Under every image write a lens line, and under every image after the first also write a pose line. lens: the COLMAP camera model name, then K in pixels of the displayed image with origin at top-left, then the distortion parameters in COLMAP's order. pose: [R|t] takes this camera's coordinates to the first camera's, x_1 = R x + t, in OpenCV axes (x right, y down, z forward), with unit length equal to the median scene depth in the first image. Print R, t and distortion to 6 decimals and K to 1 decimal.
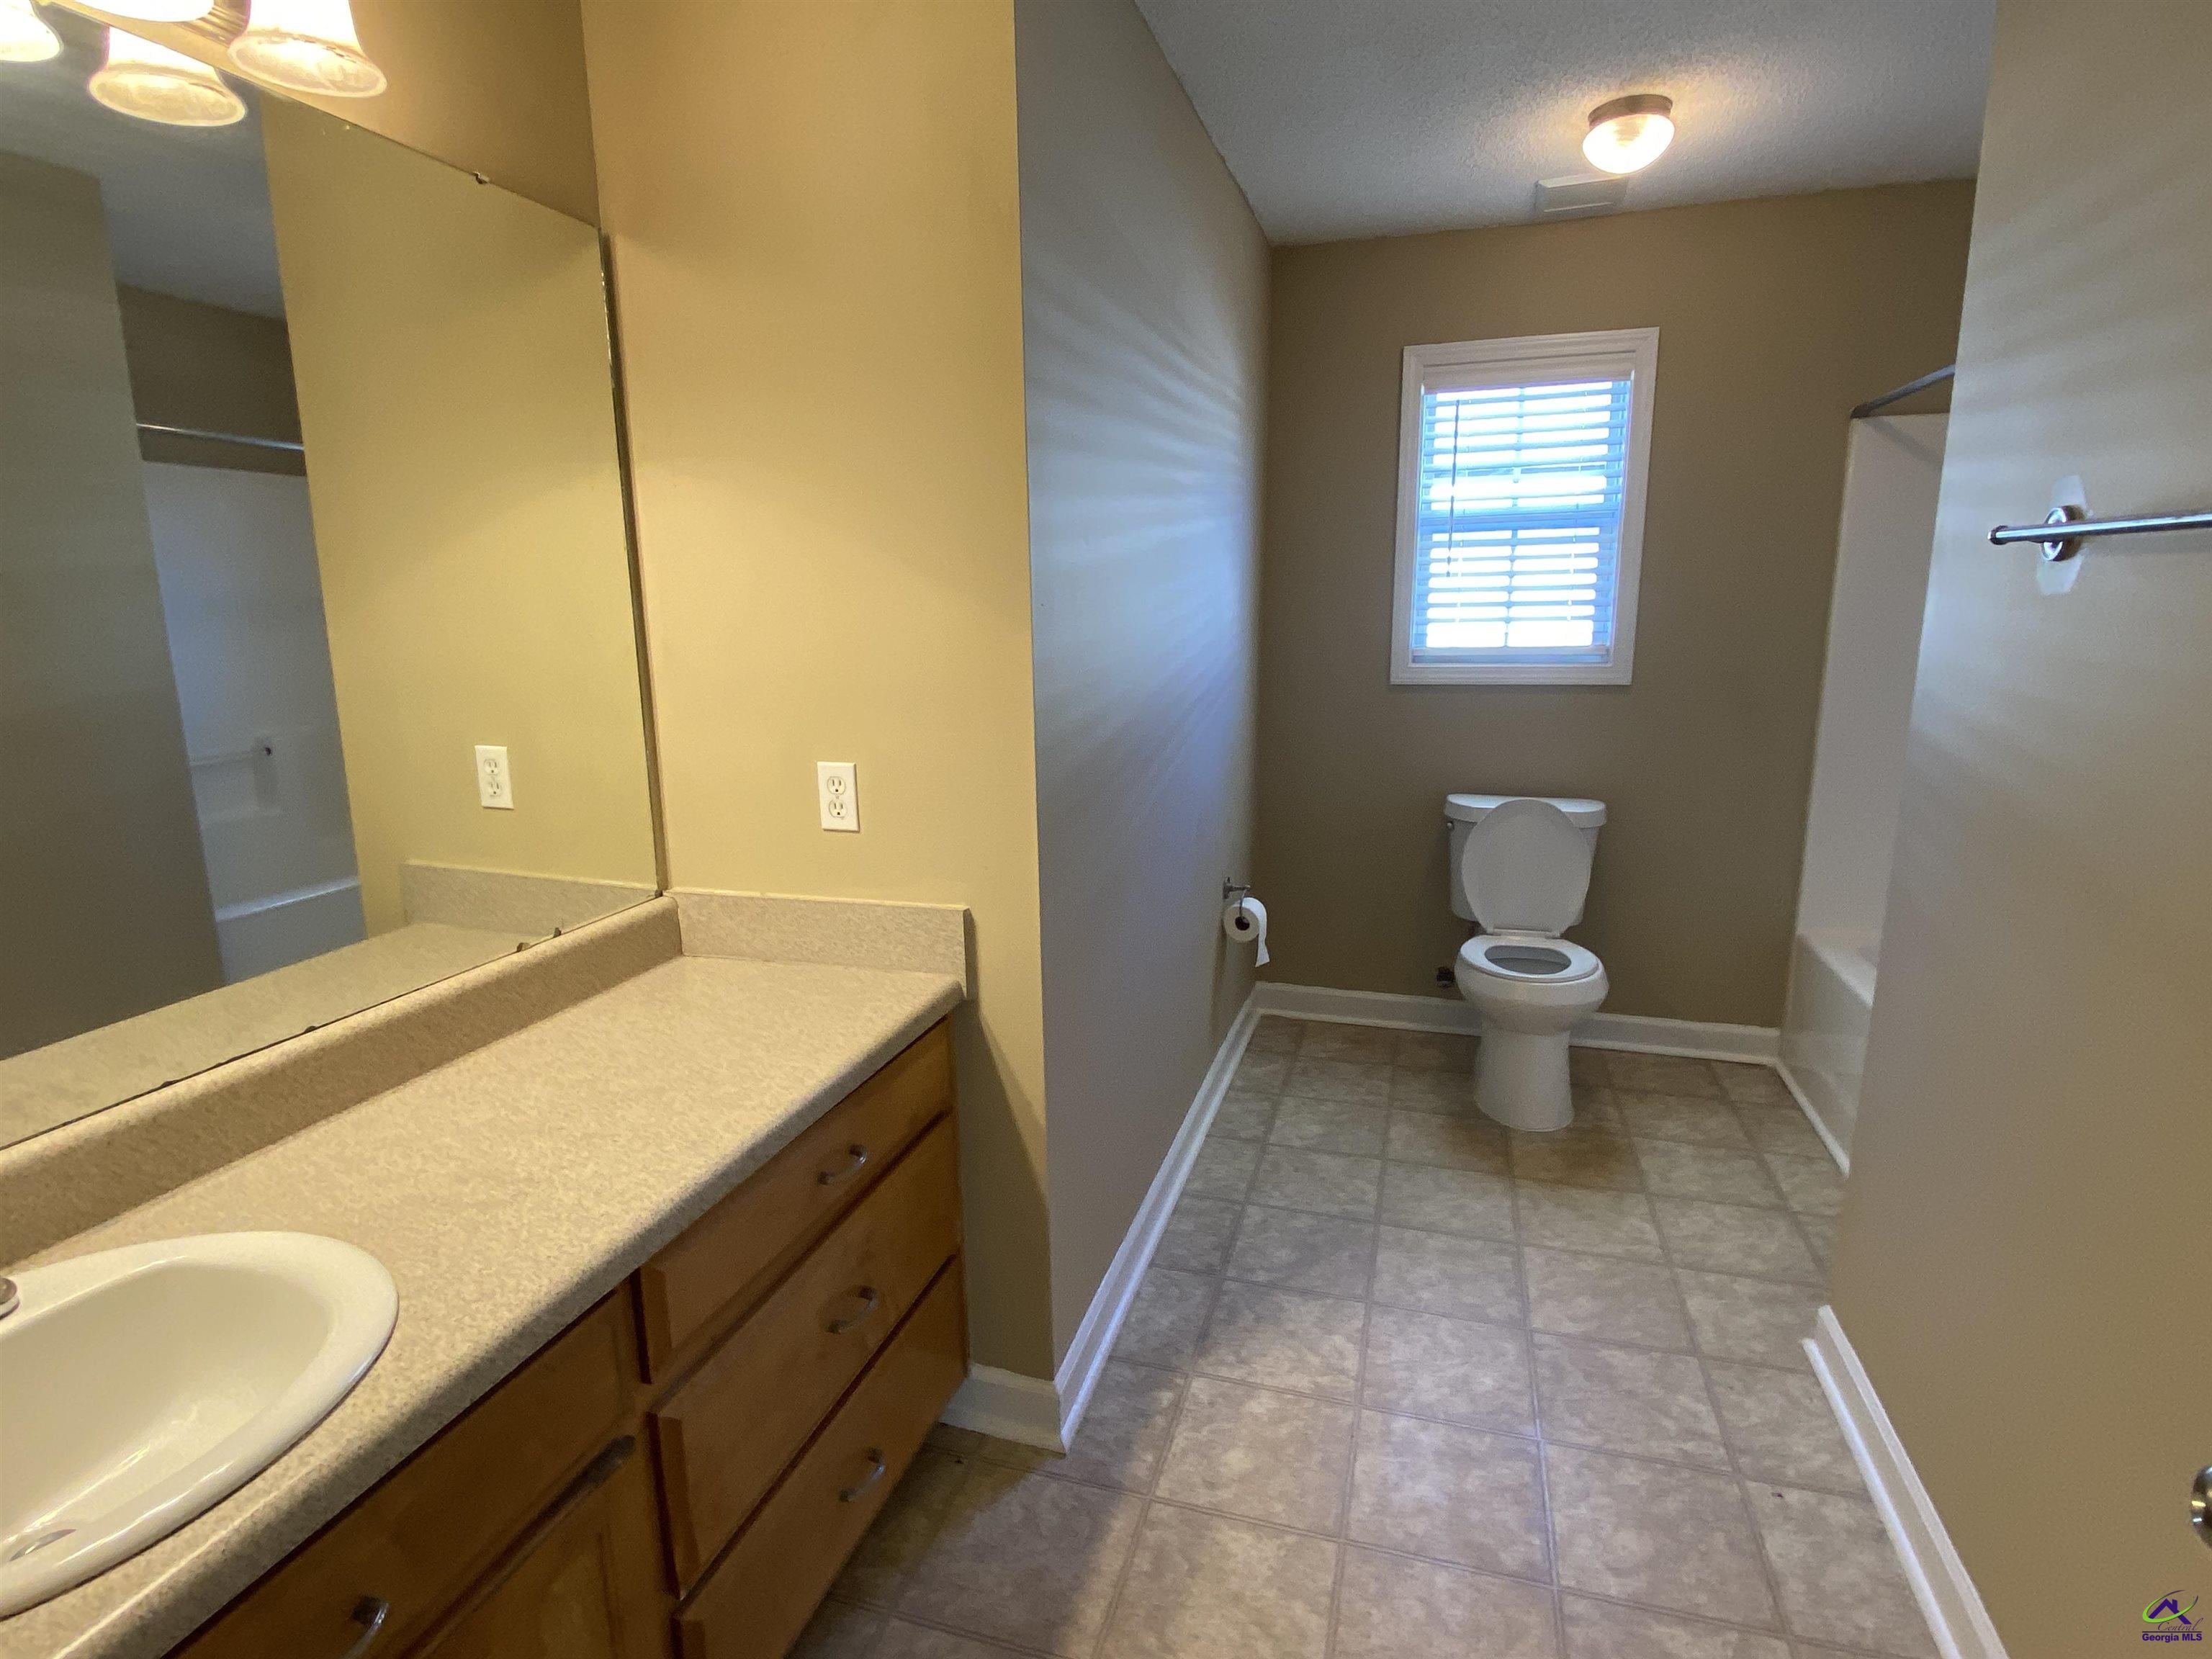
lens RADIAL K [[1095.9, 0, 1108.6], [0, 1095.9, 818.7], [0, 0, 1]] dist [0.068169, -0.063750]
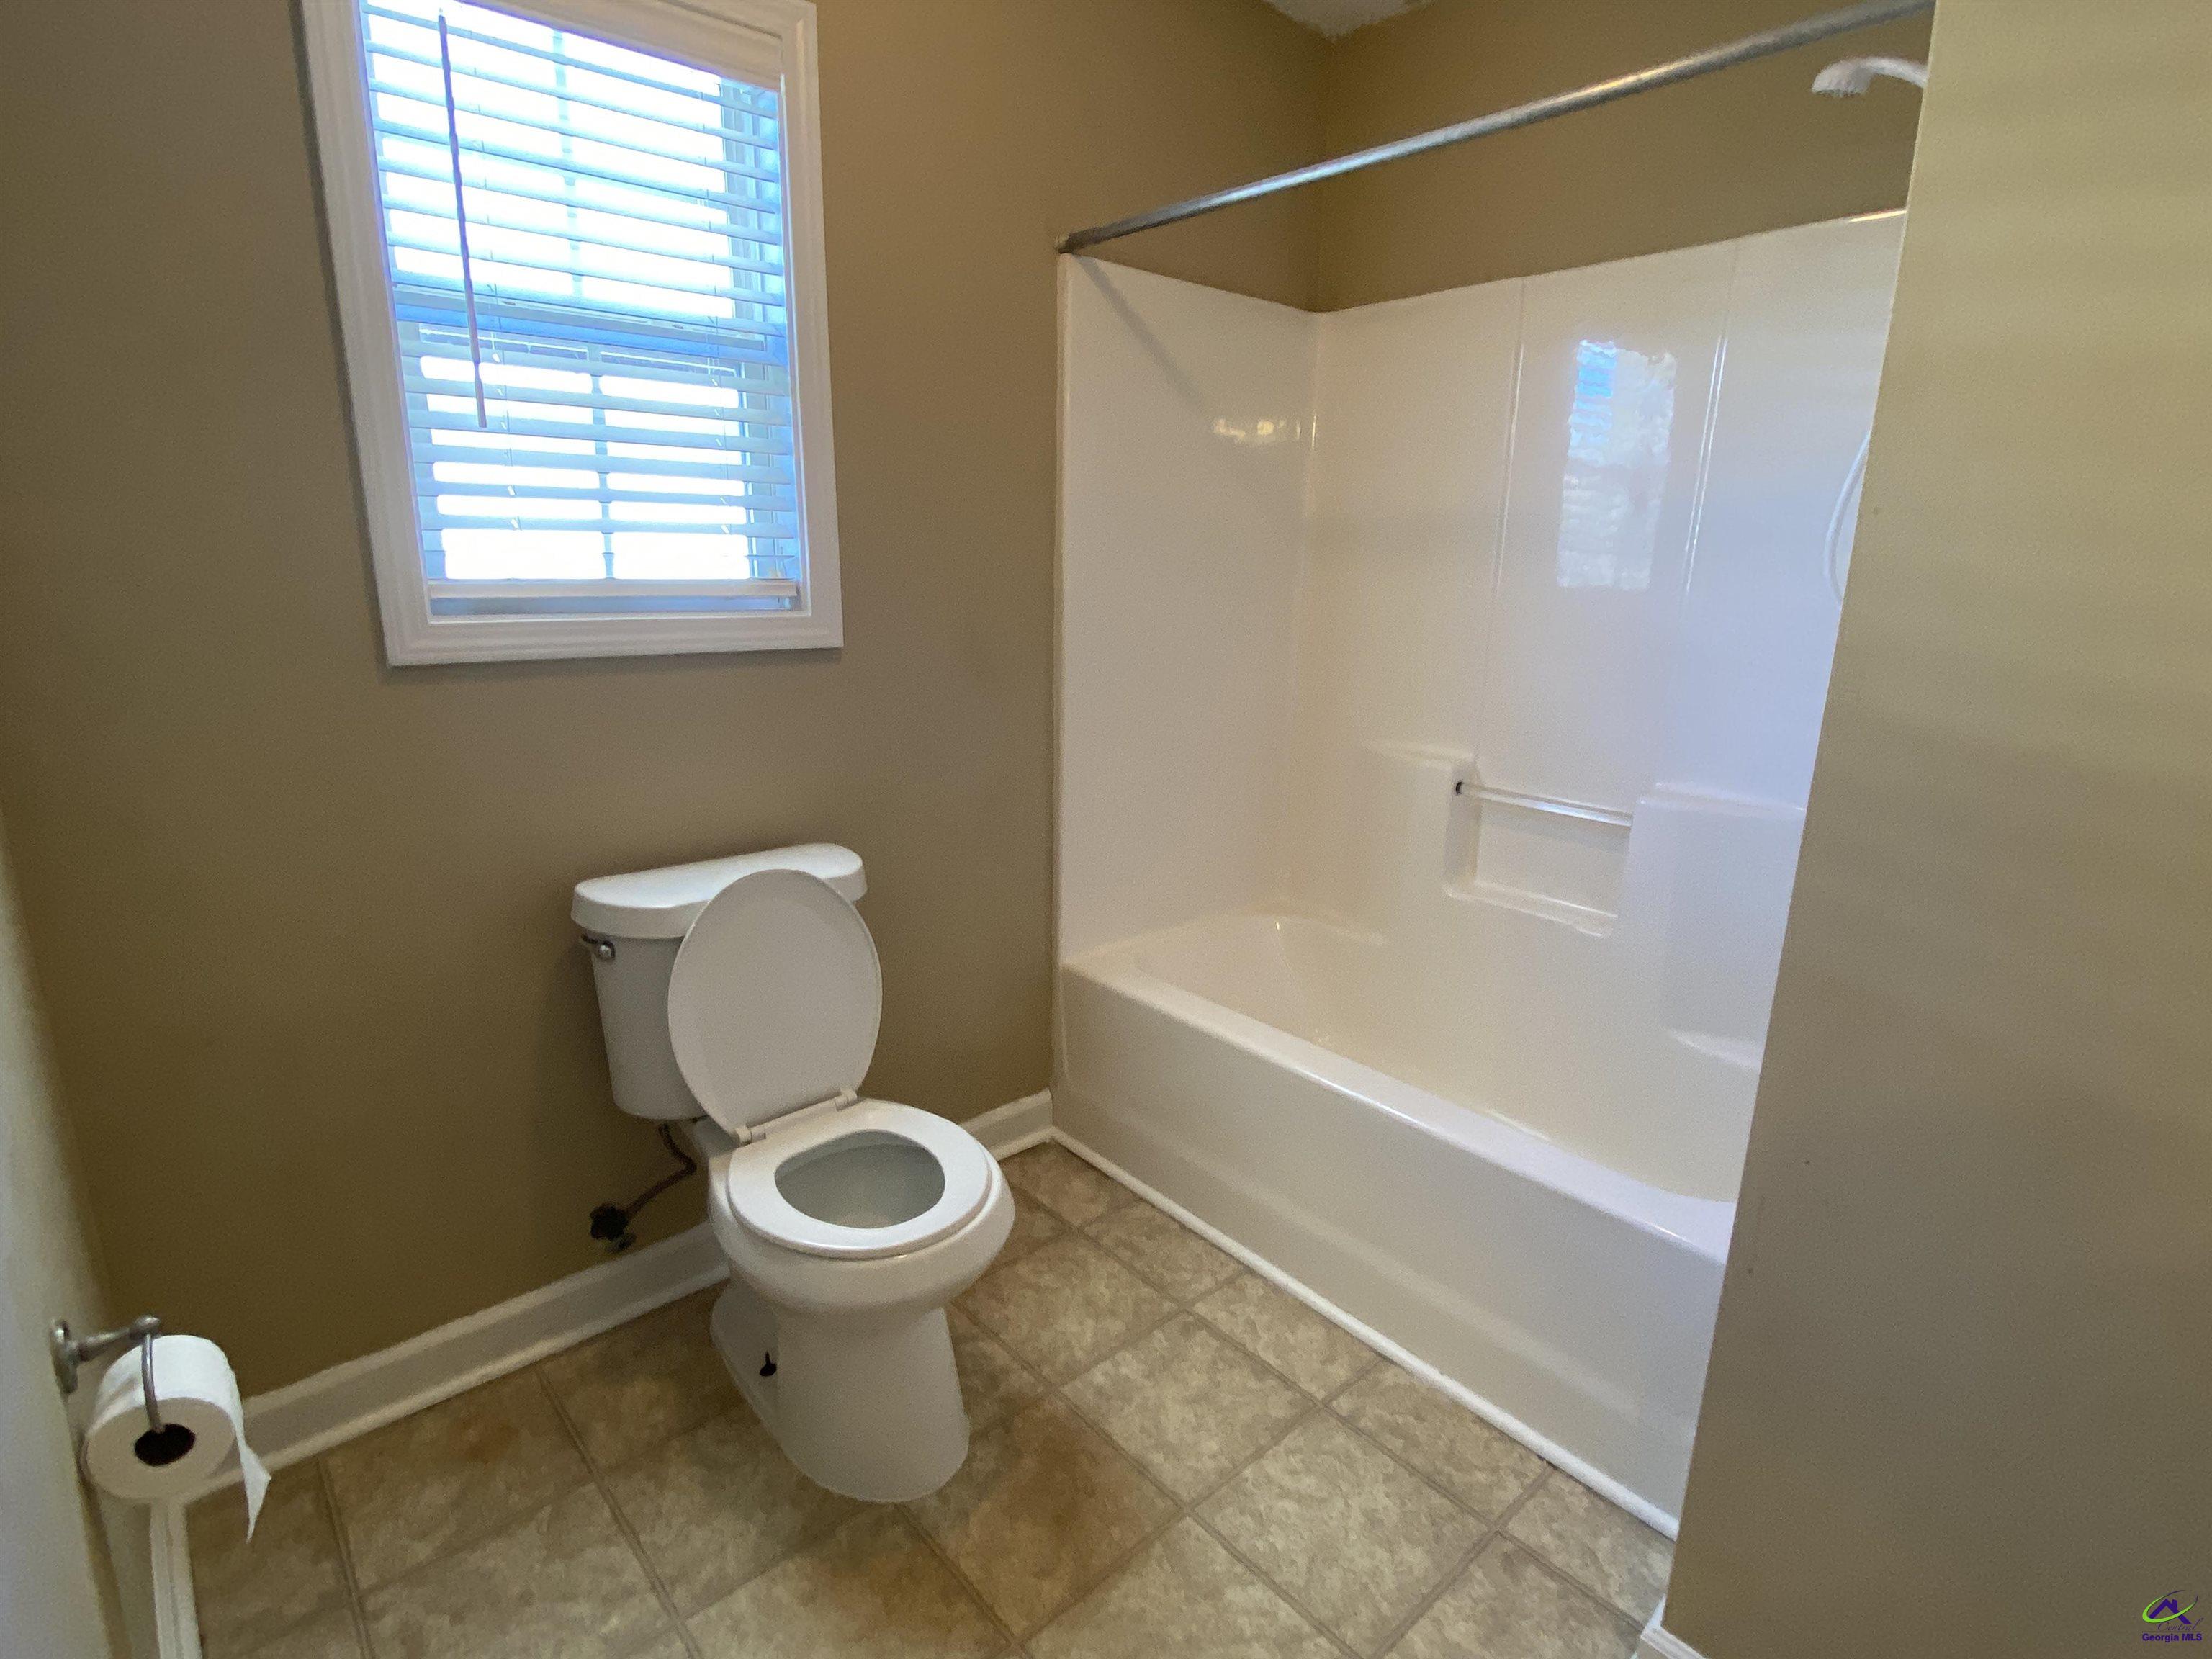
lens RADIAL K [[1099.3, 0, 1107.9], [0, 1099.3, 817.7], [0, 0, 1]] dist [0.027547, -0.029968]
pose [[0.518334, -0.182745, 0.835425, 0.029023], [0.137243, 0.982015, 0.129659, -0.084890], [-0.844094, 0.047449, 0.534092, 0.555953]]
